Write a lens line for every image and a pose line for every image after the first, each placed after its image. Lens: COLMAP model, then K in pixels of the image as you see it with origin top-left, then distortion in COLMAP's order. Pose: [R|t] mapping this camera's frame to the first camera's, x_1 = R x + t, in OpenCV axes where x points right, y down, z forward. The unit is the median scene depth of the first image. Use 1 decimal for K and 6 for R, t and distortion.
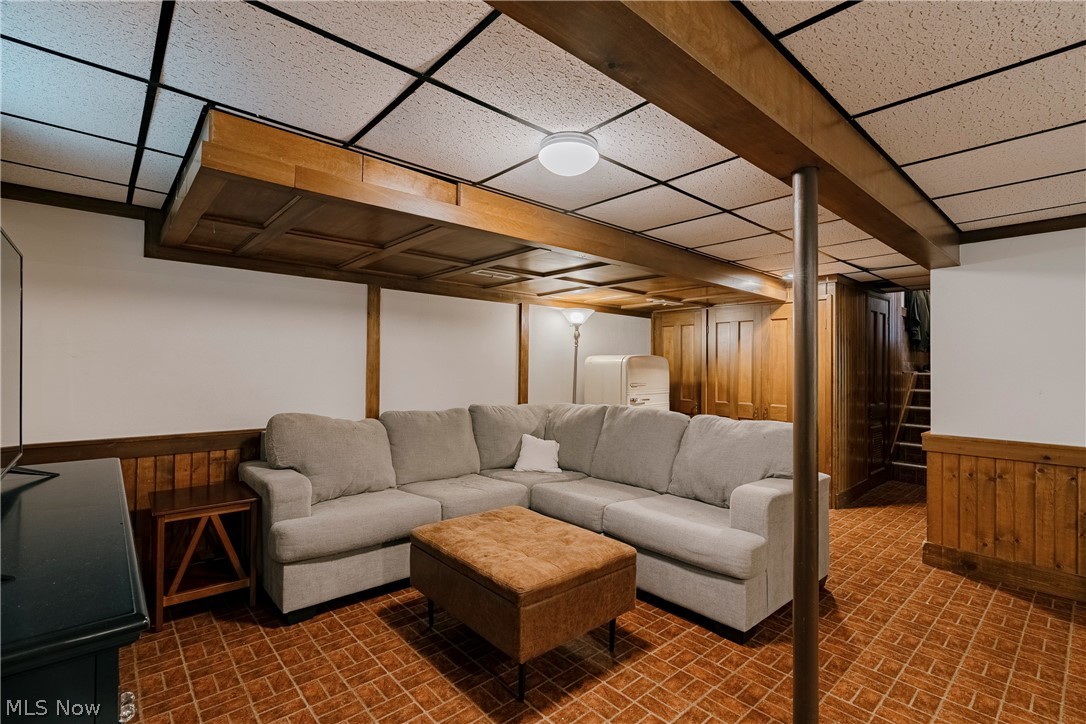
lens RADIAL K [[492.4, 0, 539.2], [0, 492.4, 362.9], [0, 0, 1]] dist [-0.000815, 0.000118]
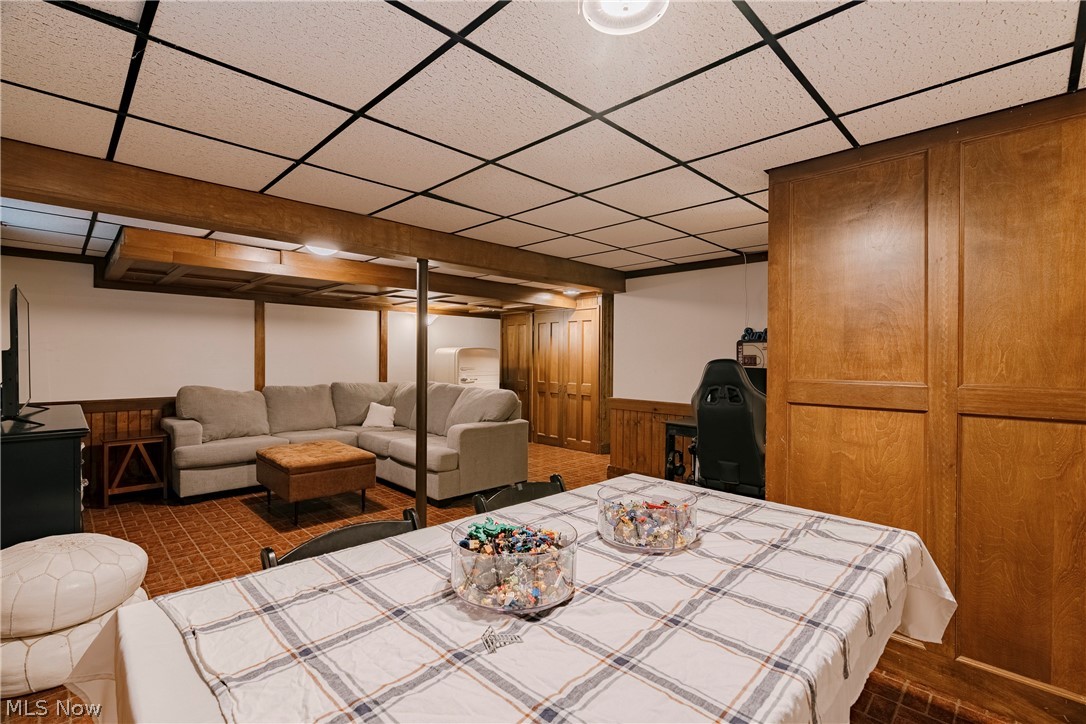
lens RADIAL K [[492.4, 0, 546.5], [0, 492.4, 362.3], [0, 0, 1]] dist [-0.000815, 0.000118]
pose [[0.998605, -0.002002, 0.052761, 0.553956], [0.000887, 0.999776, 0.021143, -0.004994], [-0.052791, -0.021067, 0.998383, -0.647427]]
